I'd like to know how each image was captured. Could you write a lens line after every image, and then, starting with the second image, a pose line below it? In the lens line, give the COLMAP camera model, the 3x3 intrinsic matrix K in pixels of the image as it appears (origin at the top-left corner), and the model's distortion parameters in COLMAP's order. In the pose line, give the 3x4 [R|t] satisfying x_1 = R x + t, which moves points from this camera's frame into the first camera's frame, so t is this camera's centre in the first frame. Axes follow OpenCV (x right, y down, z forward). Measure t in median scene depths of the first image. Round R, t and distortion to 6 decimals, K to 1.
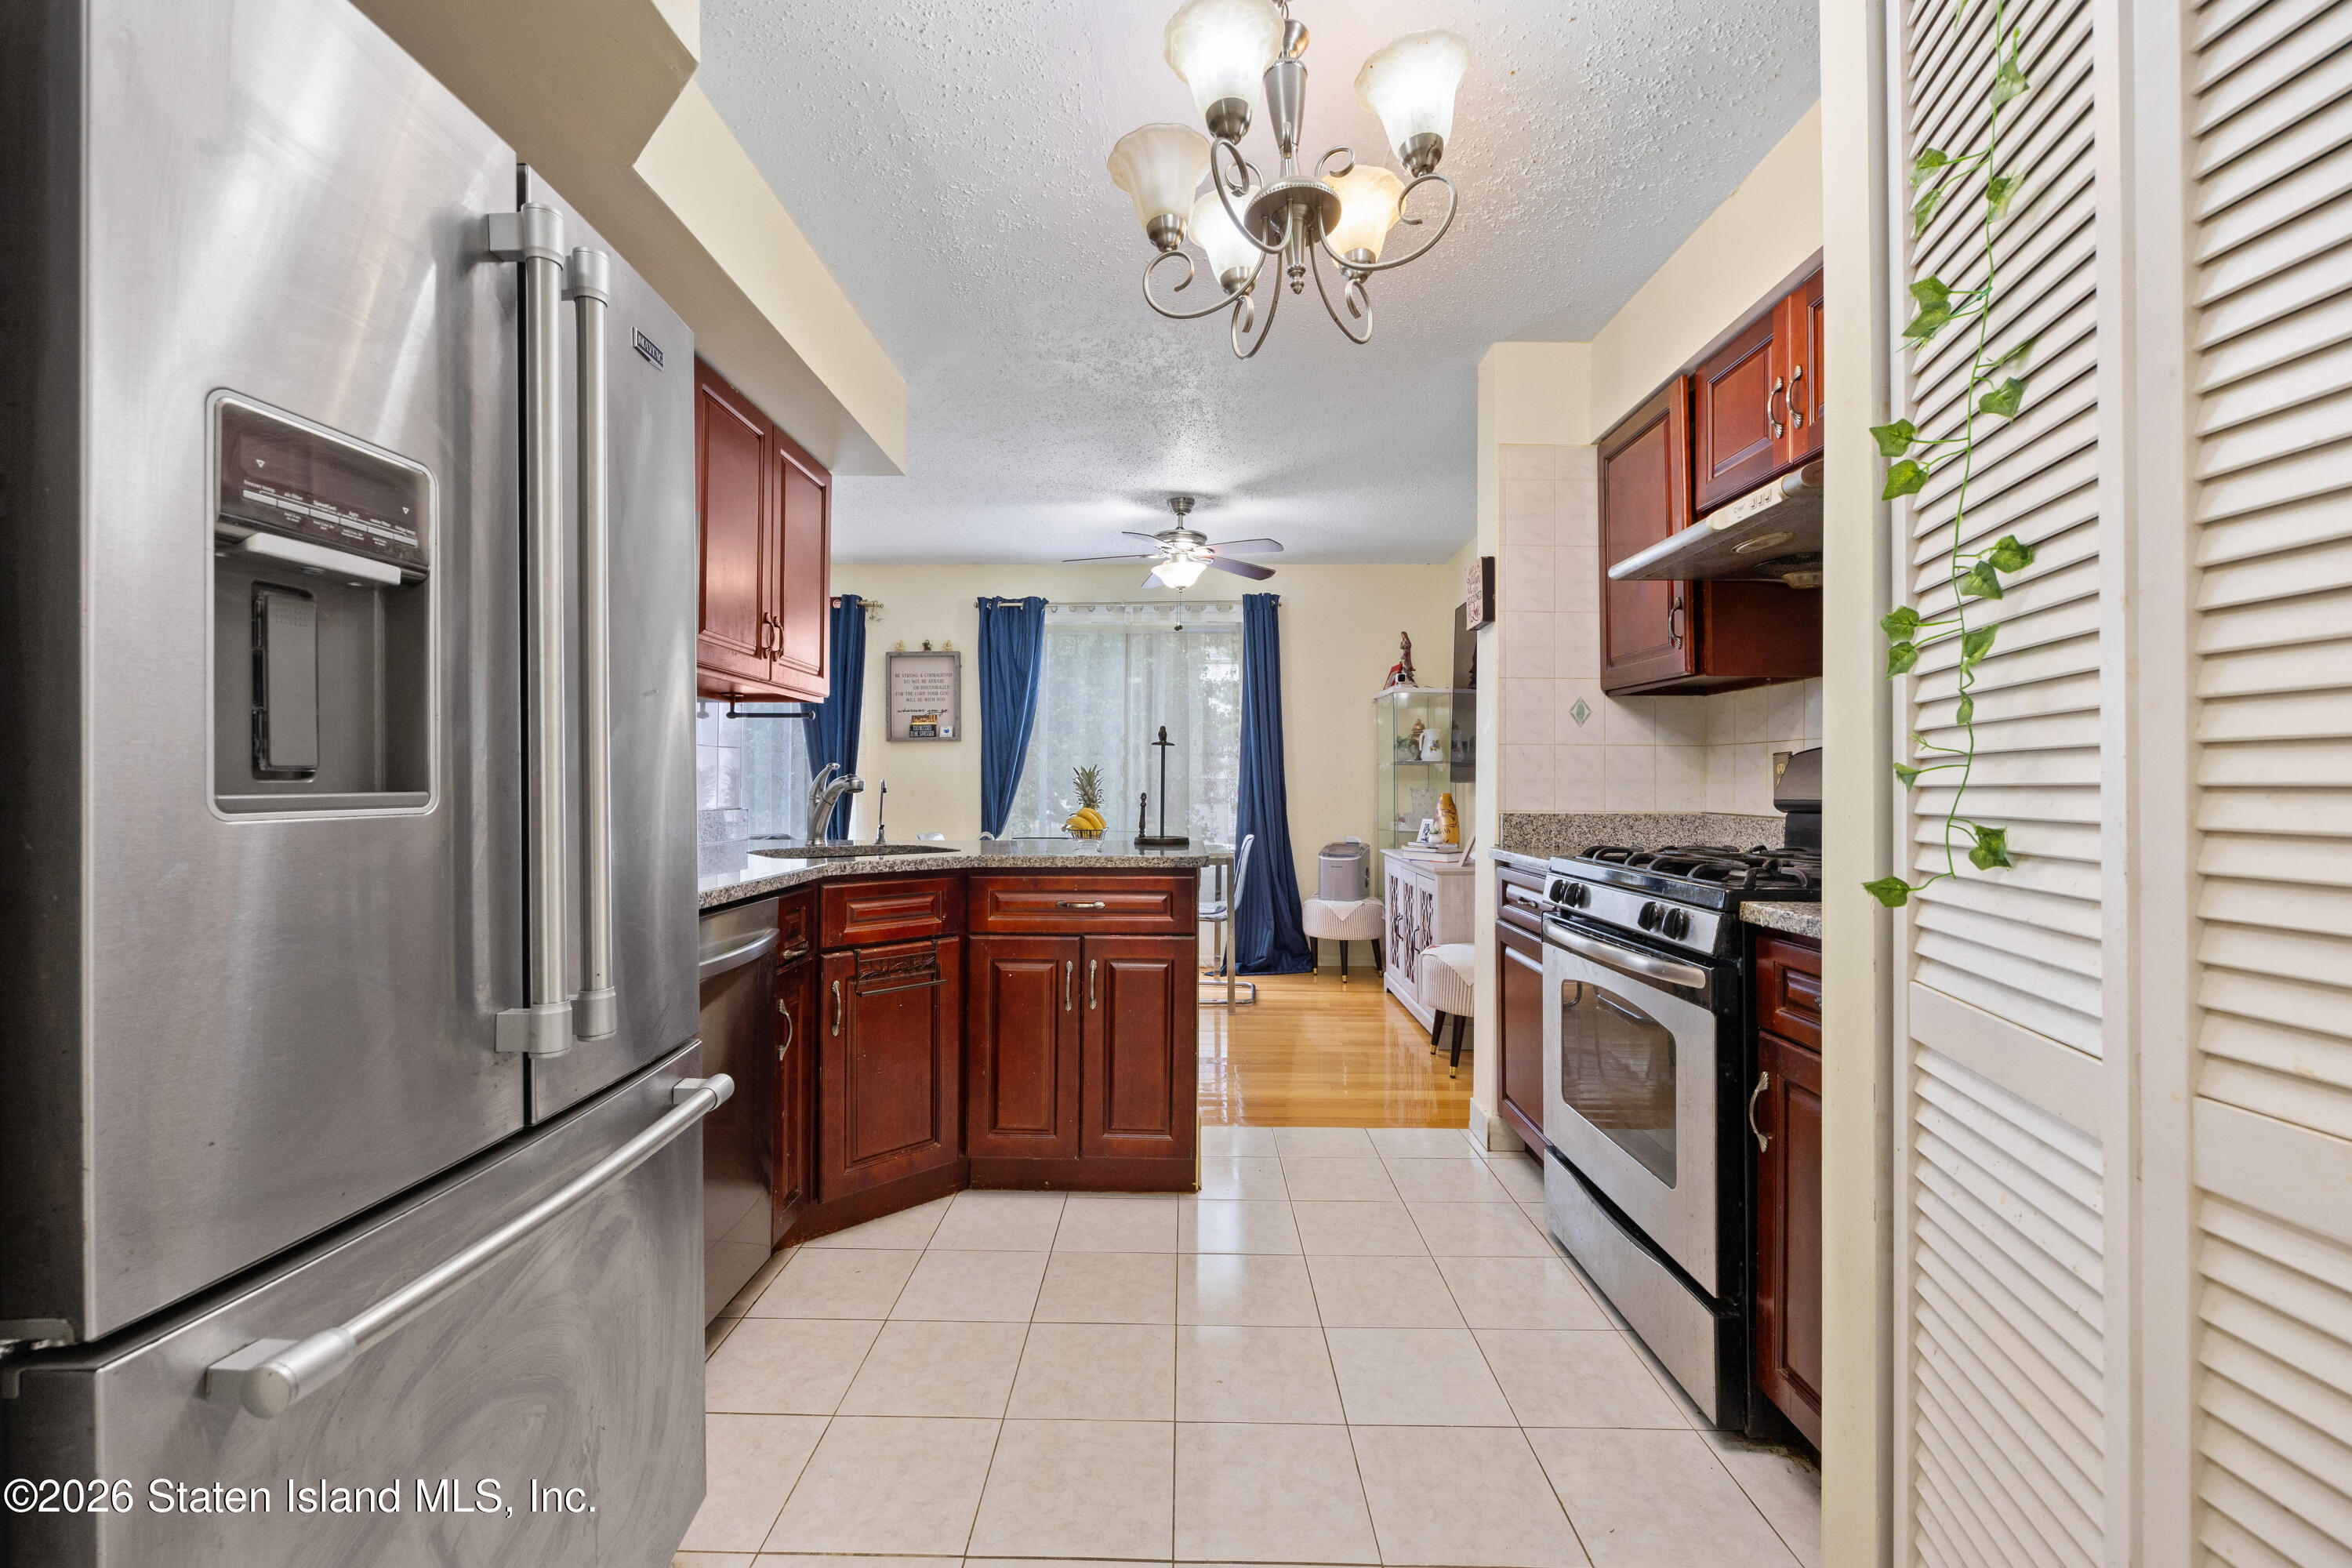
lens RADIAL K [[953.5, 0, 1191.7], [0, 953.5, 768.7], [0, 0, 1]] dist [-0.000207, -0.000144]
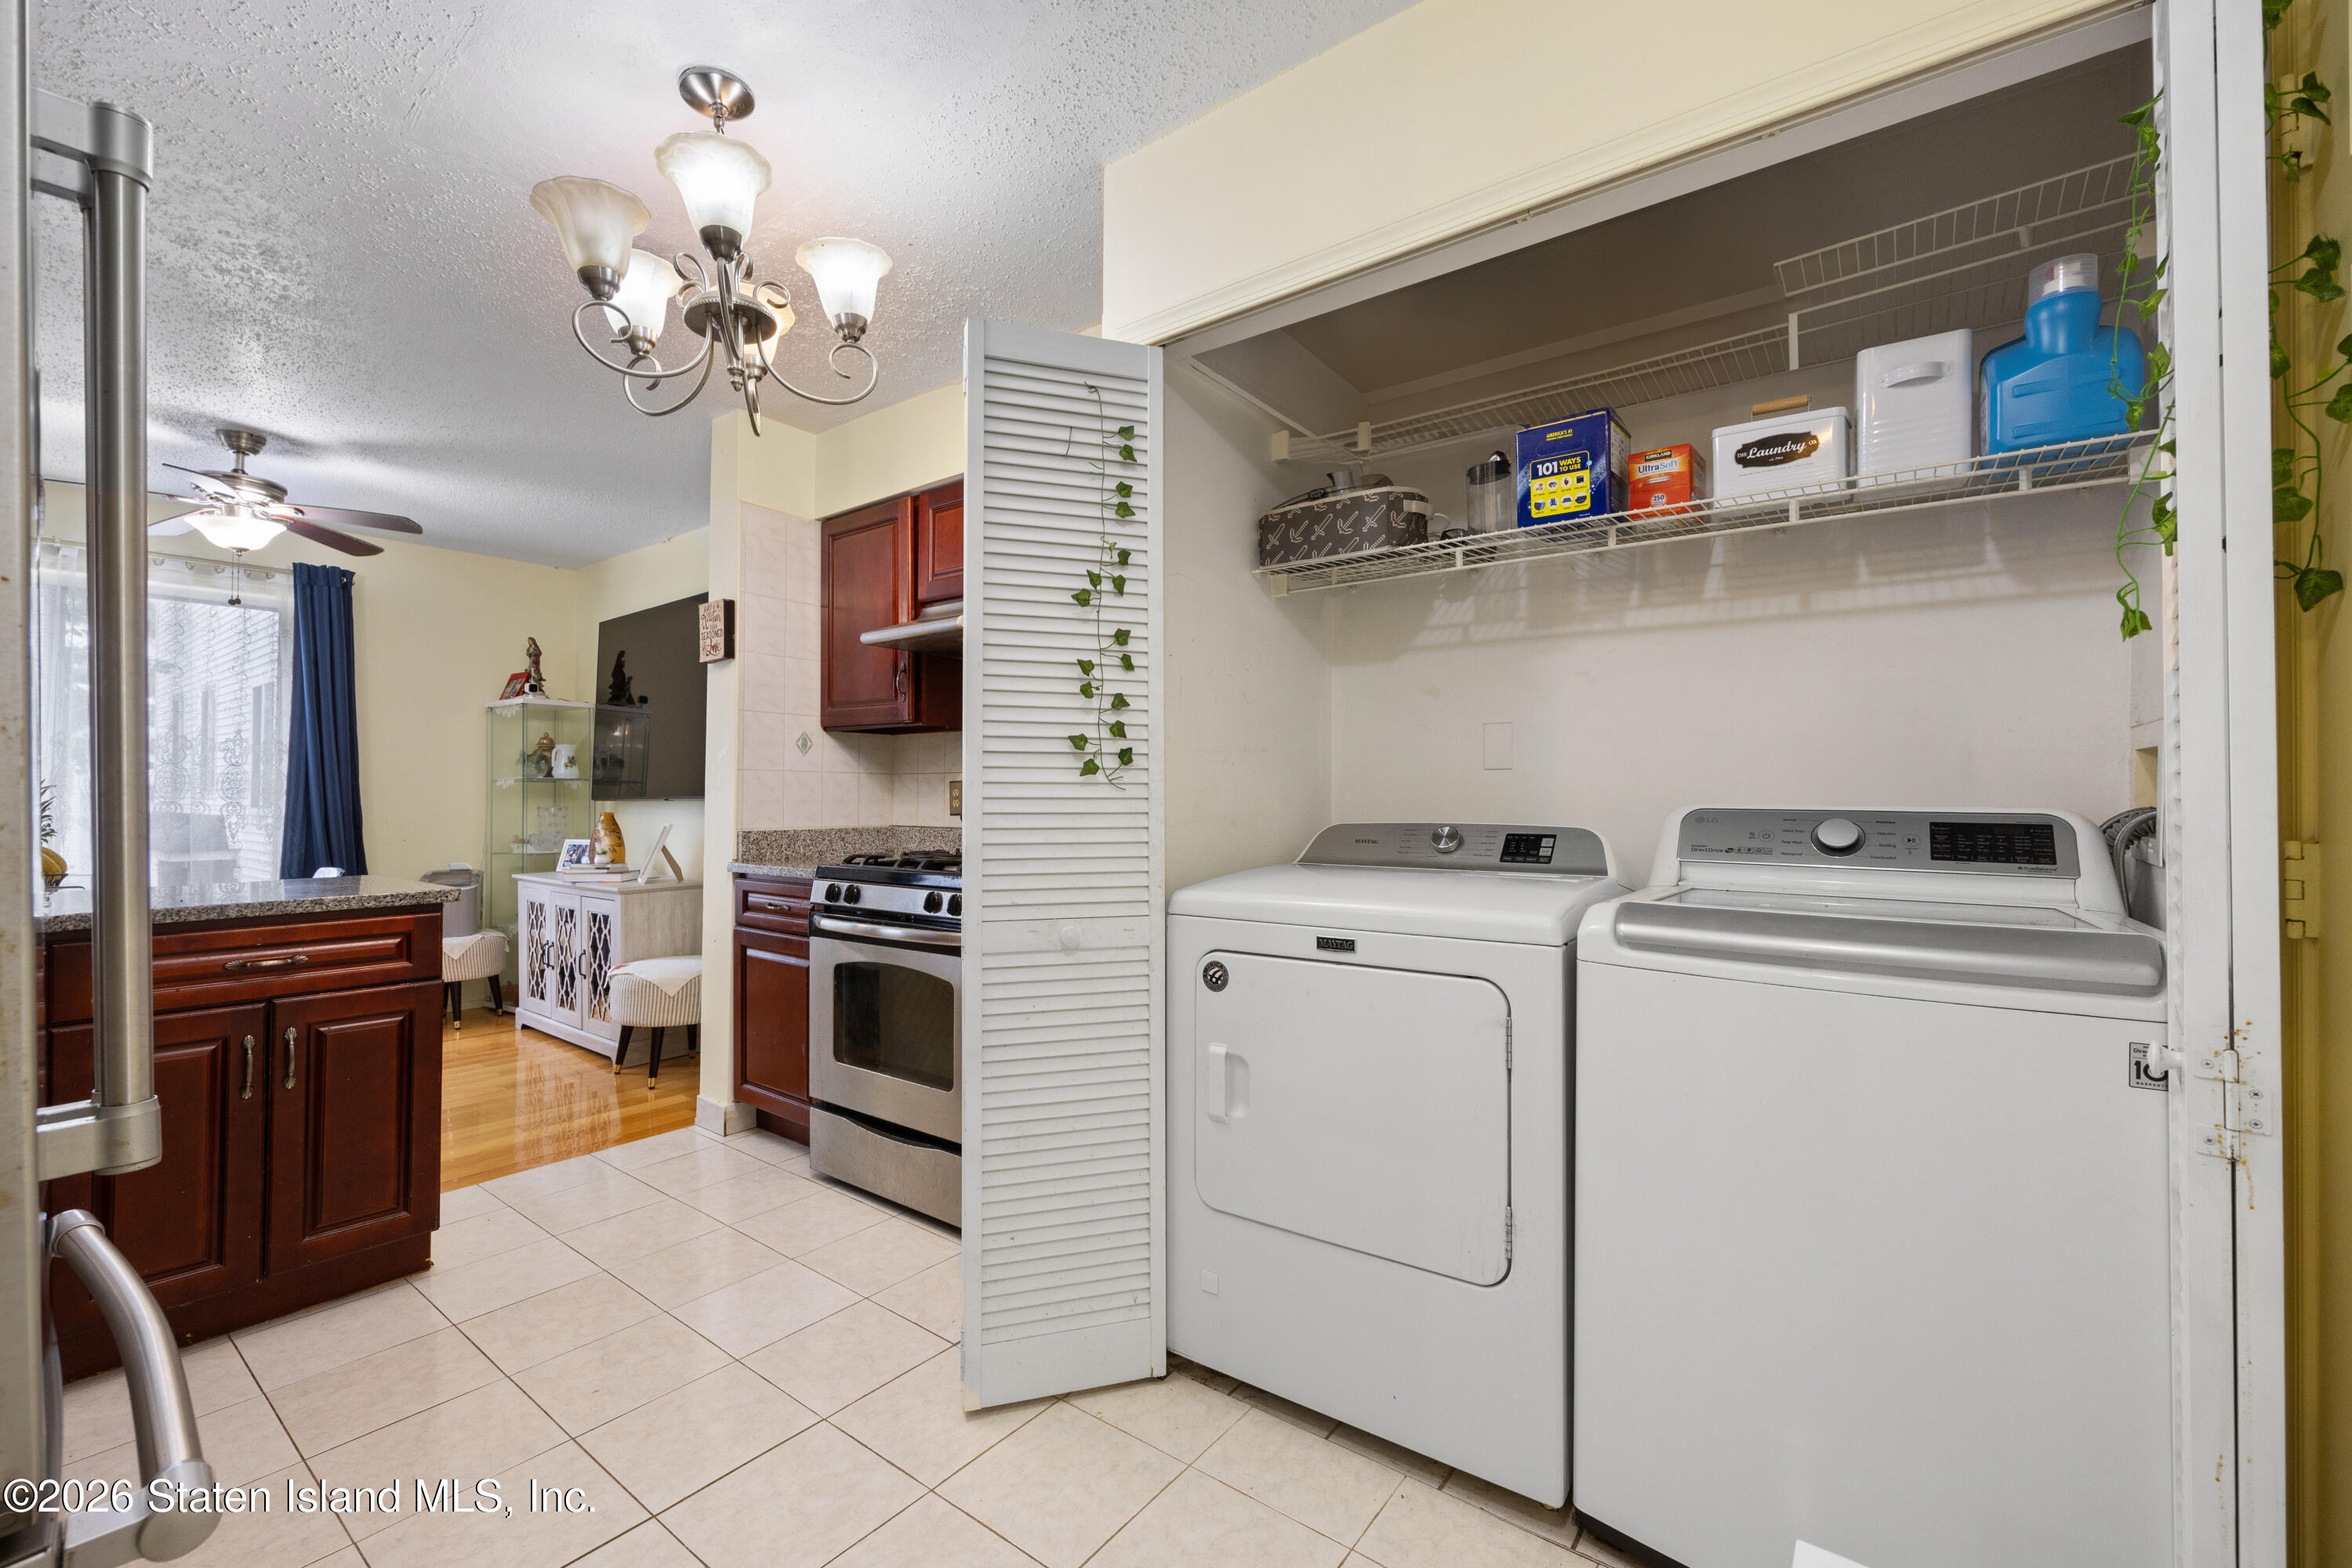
lens RADIAL K [[953.5, 0, 1135.2], [0, 953.5, 780.9], [0, 0, 1]] dist [-0.000207, -0.000144]
pose [[0.620055, 0.009534, 0.784500, -0.250517], [-0.008247, 0.999950, -0.005634, -0.008908], [-0.784515, -0.002977, 0.620103, -0.055319]]
